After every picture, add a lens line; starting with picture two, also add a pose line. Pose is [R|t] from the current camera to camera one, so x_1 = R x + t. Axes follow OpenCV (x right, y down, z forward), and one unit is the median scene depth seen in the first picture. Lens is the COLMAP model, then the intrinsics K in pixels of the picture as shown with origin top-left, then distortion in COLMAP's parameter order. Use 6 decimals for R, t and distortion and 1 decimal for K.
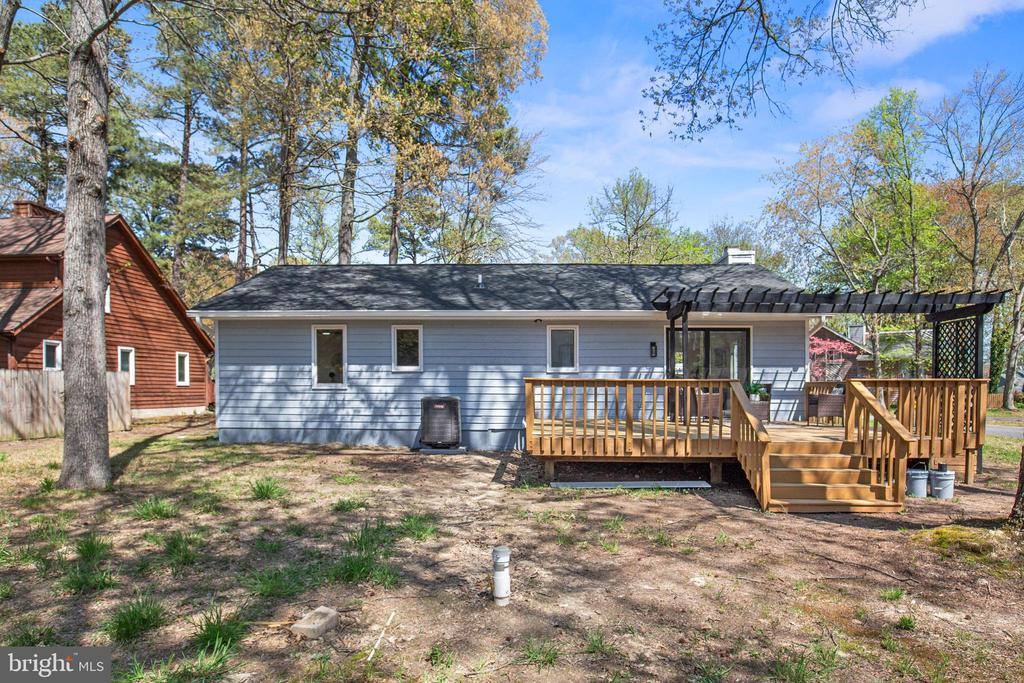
lens RADIAL K [[633.8, 0, 515.2], [0, 633.8, 388.6], [0, 0, 1]] dist [-0.004281, -0.000234]
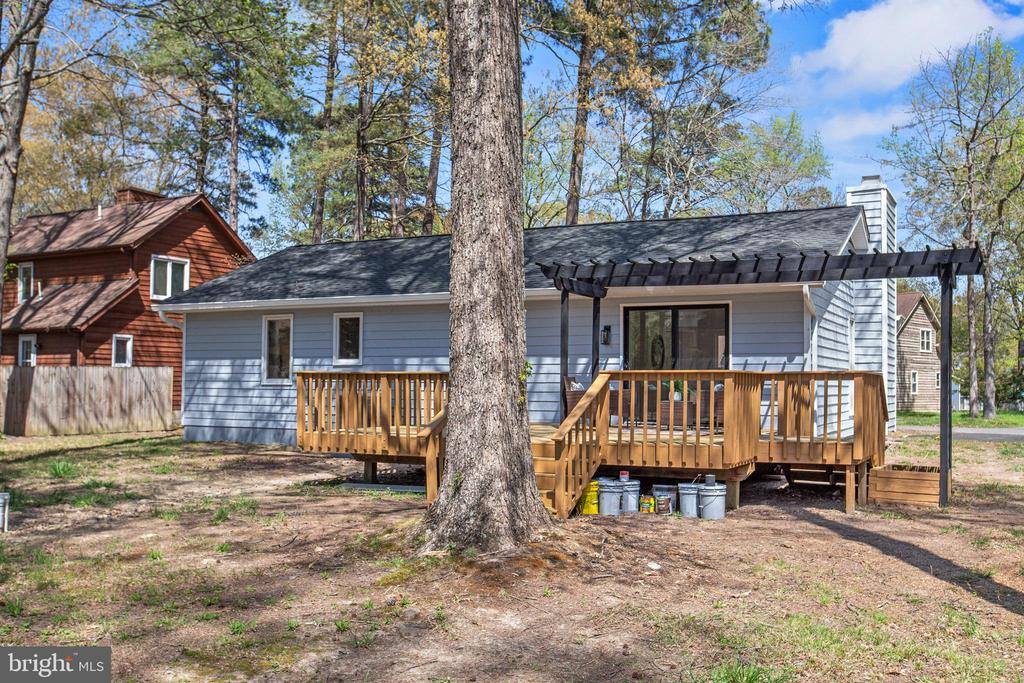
lens RADIAL K [[987.4, 0, 511.6], [0, 987.4, 344.1], [0, 0, 1]] dist [-0.010906, 0.000000]
pose [[0.910029, -0.015127, -0.414269, 0.600465], [-0.005145, 0.998845, -0.047776, 0.008041], [0.414513, 0.045609, 0.908900, -0.152840]]
